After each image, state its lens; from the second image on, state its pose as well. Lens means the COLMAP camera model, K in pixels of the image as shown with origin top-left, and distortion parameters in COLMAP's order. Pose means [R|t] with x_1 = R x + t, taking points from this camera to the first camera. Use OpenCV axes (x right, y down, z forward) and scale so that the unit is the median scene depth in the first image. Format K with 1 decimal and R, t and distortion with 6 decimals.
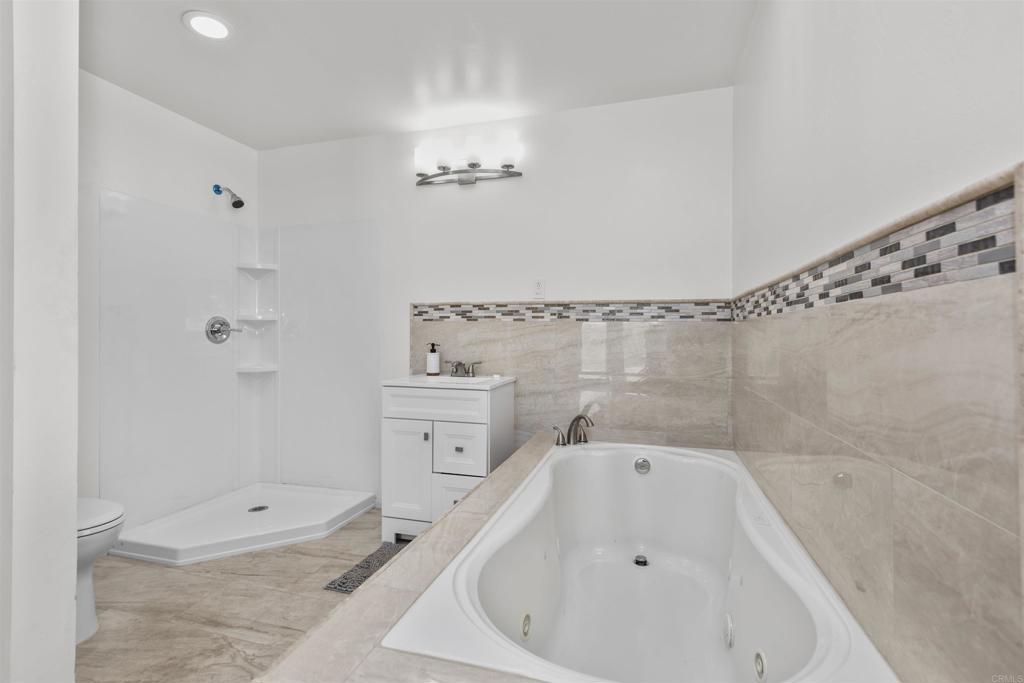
lens RADIAL K [[464.1, 0, 511.3], [0, 464.1, 335.4], [0, 0, 1]] dist [-0.000543, -0.000136]
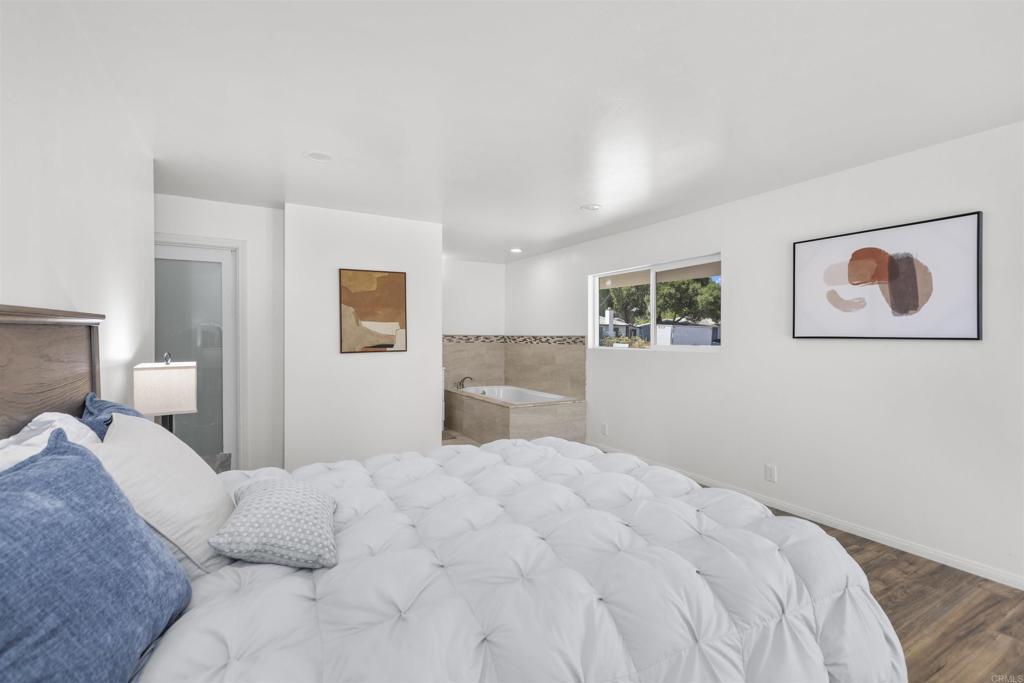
lens RADIAL K [[494.2, 0, 512.0], [0, 494.2, 341.5], [0, 0, 1]] dist [-0.000750, -0.000212]
pose [[0.677785, -0.005937, 0.735236, -1.732860], [-0.002299, 0.999945, 0.010194, -0.068110], [-0.735256, -0.008600, 0.677735, -1.131454]]
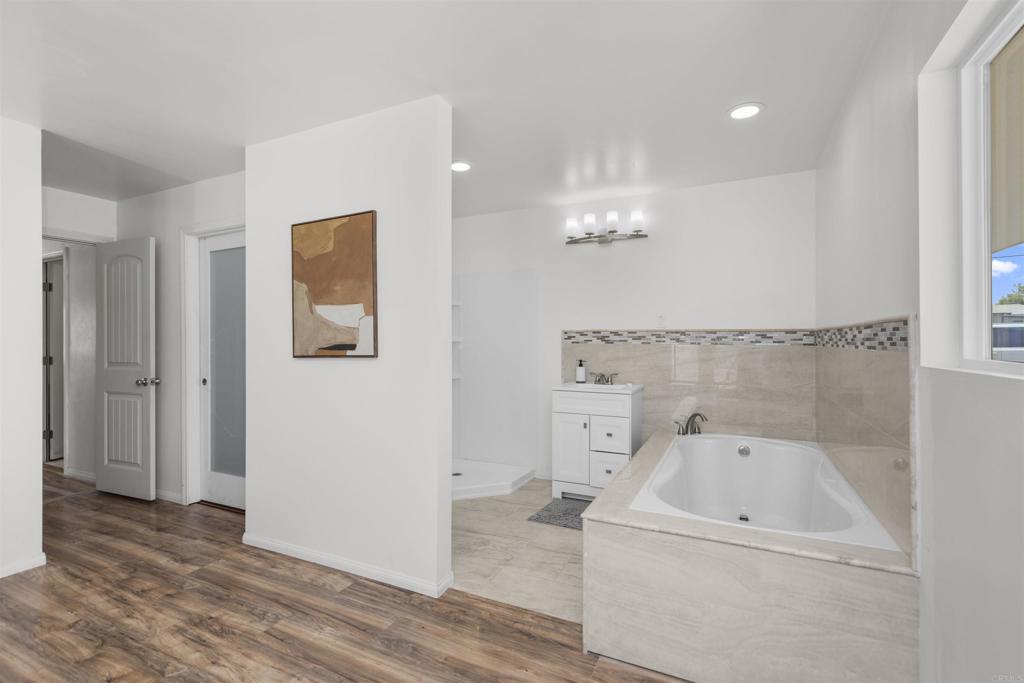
lens RADIAL K [[462.5, 0, 512.0], [0, 462.5, 341.5], [0, 0, 1]] dist [0.000031, 0.000062]
pose [[0.987336, -0.001568, -0.158638, -0.166206], [0.001838, 0.999997, 0.001559, -0.043752], [0.158635, -0.001831, 0.987336, -0.429448]]
